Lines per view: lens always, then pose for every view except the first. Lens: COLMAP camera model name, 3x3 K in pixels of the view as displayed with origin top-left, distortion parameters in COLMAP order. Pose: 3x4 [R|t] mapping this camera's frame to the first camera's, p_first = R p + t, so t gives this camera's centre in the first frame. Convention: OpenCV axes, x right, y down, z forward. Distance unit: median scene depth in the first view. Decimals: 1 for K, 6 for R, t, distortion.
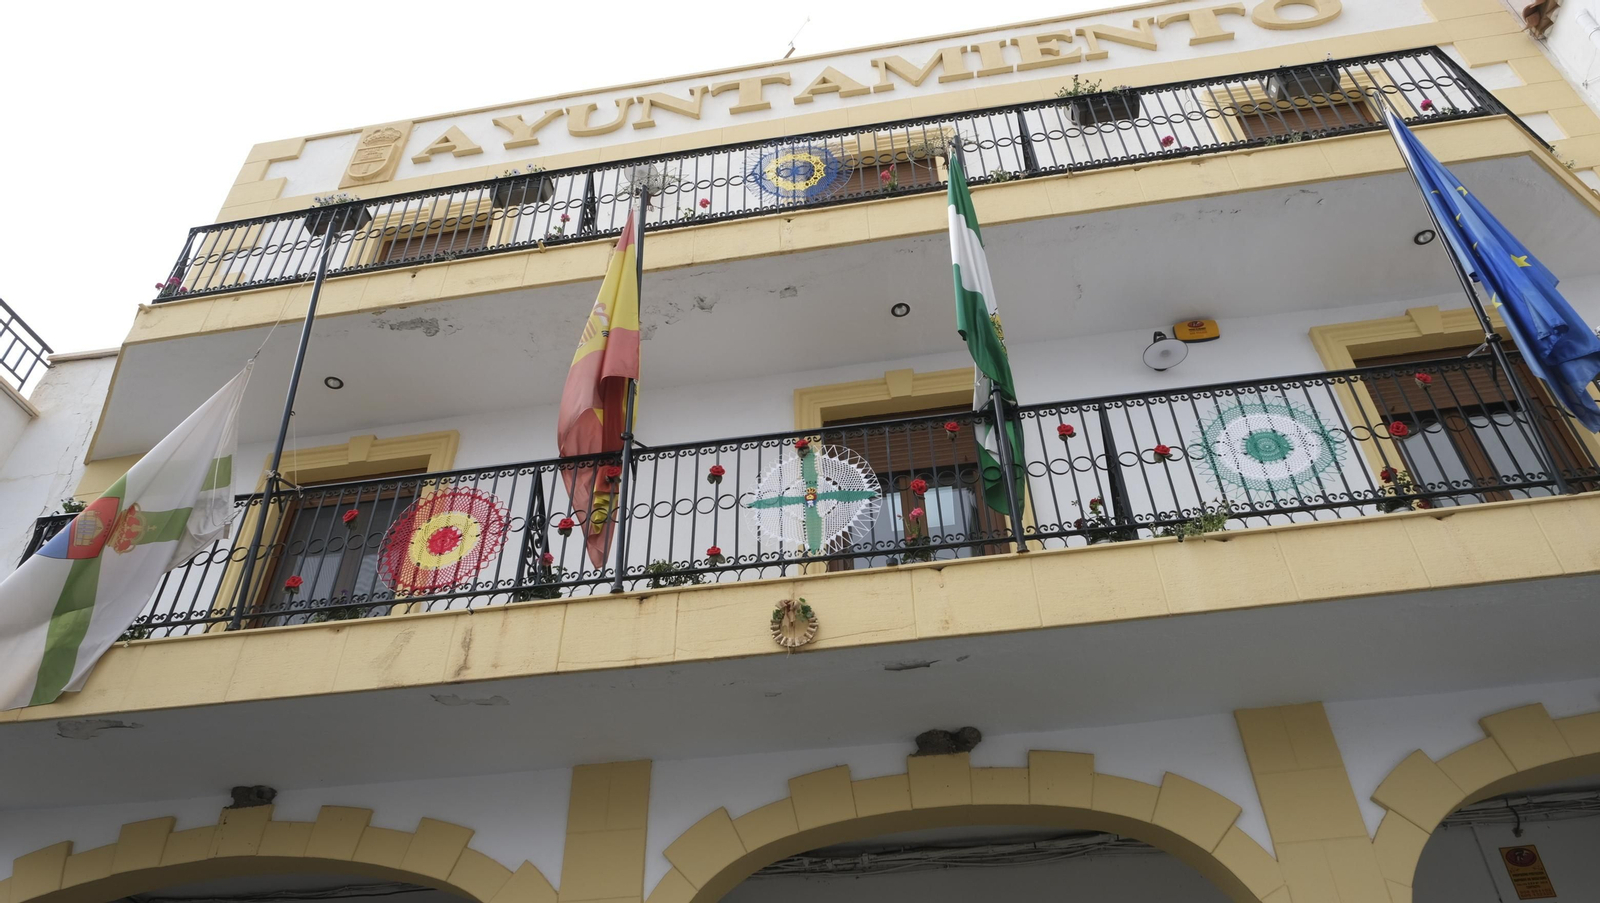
lens RADIAL K [[1081.7, 0, 809.5], [0, 1081.7, 457.5], [0, 0, 1]] dist [-0.036892, 0.021203]
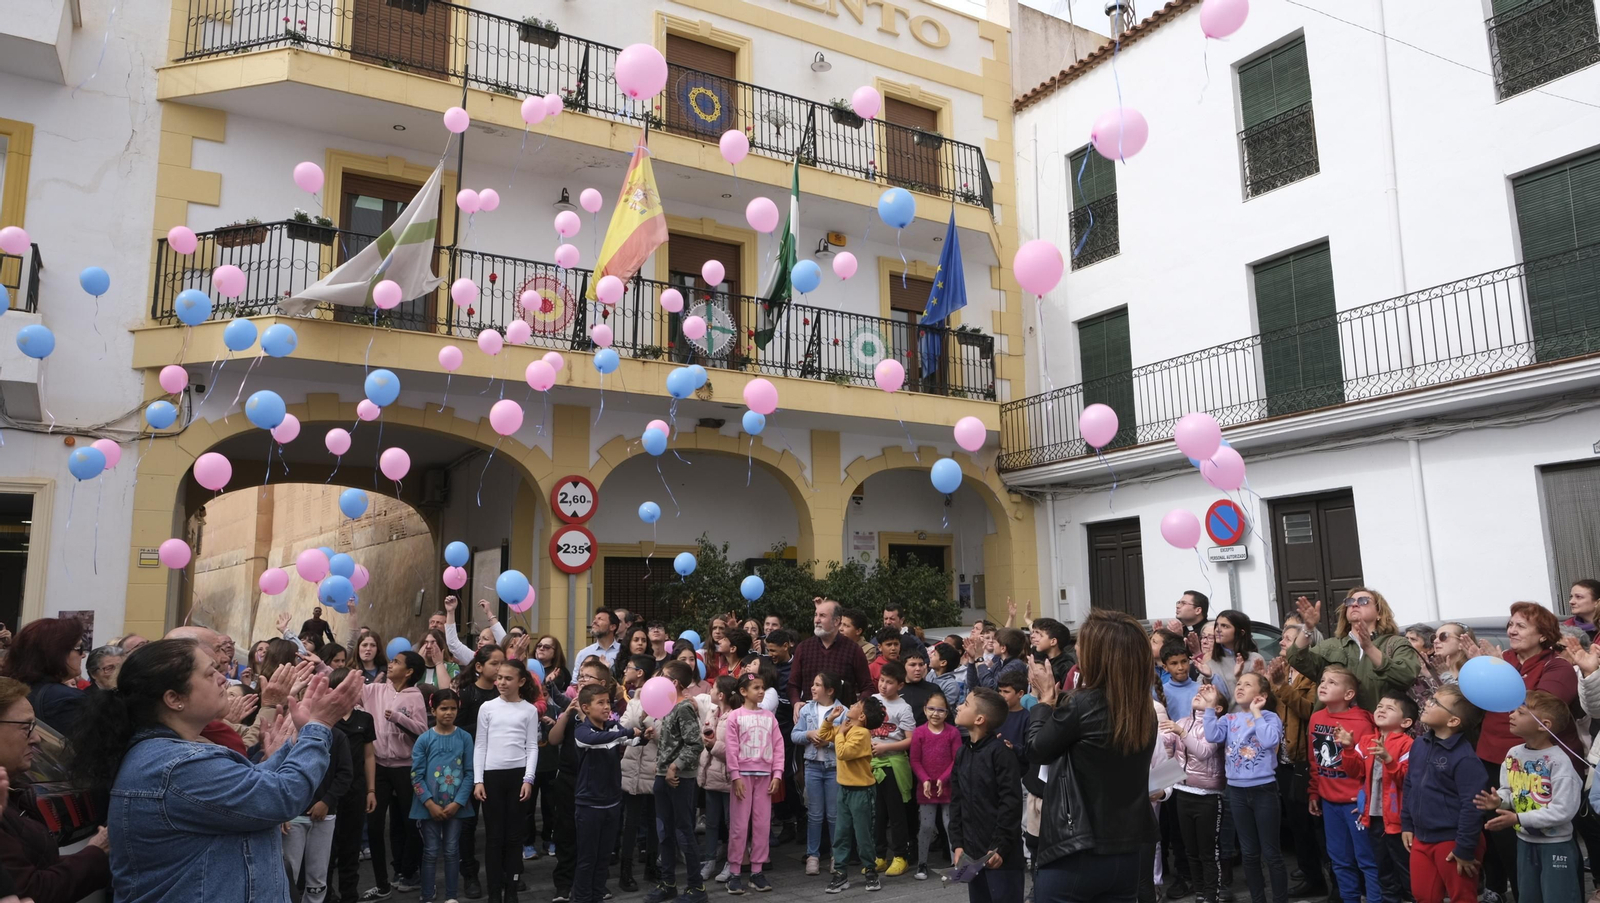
lens RADIAL K [[1081.7, 0, 809.5], [0, 1081.7, 456.2], [0, 0, 1]] dist [-0.036892, 0.021203]
pose [[0.765548, 0.112004, 0.633554, -1.272143], [-0.409396, 0.844448, 0.345402, -0.617566], [-0.496317, -0.523796, 0.692320, -0.845967]]
